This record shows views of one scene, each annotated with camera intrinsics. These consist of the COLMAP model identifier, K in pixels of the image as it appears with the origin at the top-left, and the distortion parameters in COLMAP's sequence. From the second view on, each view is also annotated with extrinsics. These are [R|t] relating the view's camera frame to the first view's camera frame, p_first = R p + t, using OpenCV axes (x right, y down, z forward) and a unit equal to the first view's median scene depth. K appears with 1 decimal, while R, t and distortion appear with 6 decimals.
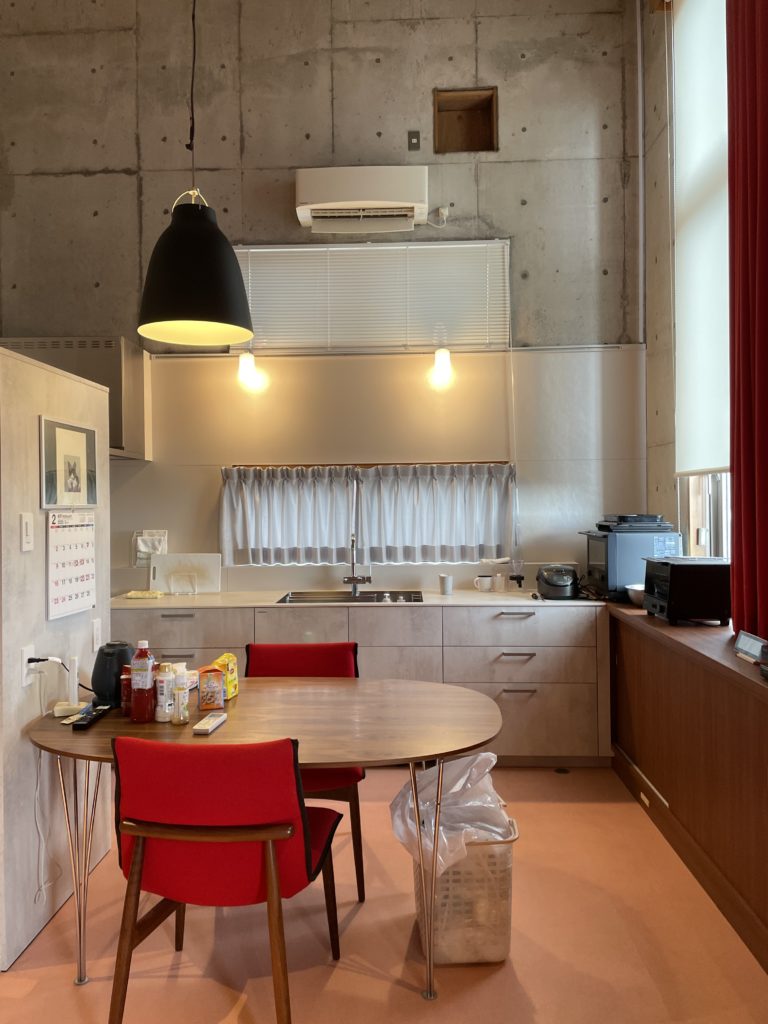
lens RADIAL K [[762.1, 0, 380.8], [0, 762.1, 507.9], [0, 0, 1]] dist [0.023828, -0.009676]
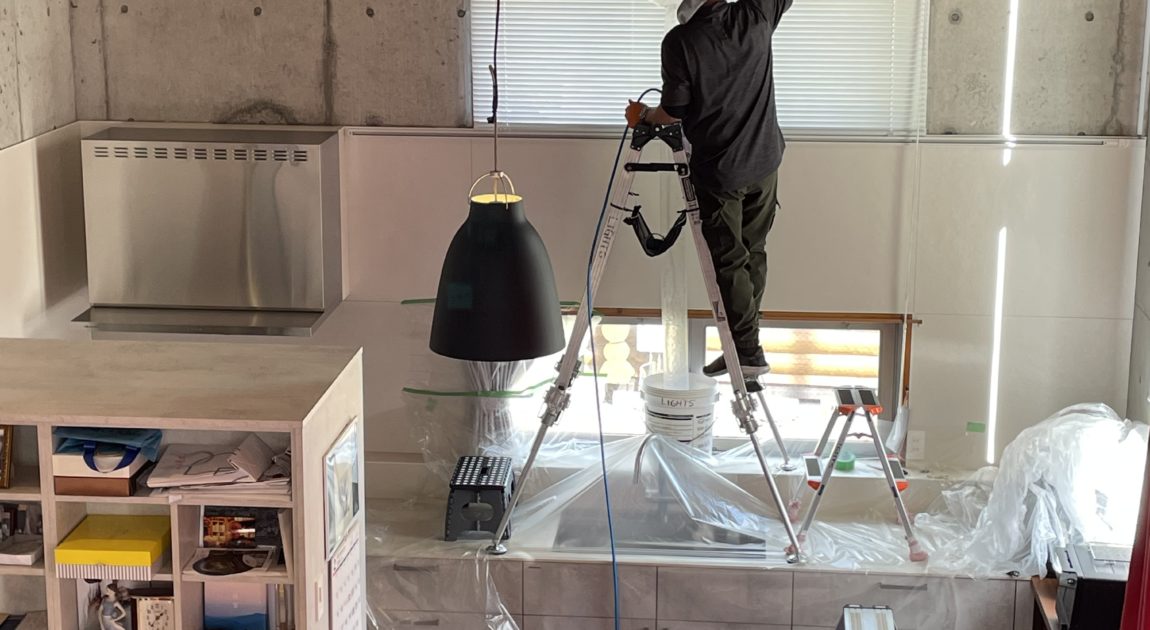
lens RADIAL K [[1968.8, 0, 571.6], [0, 1968.8, 317.7], [0, 0, 1]] dist [0.074291, 0.000000]
pose [[0.998418, 0.026036, -0.049840, -0.032302], [-0.014332, 0.974900, 0.222182, -0.415360], [0.054374, -0.221117, 0.973730, -0.603626]]
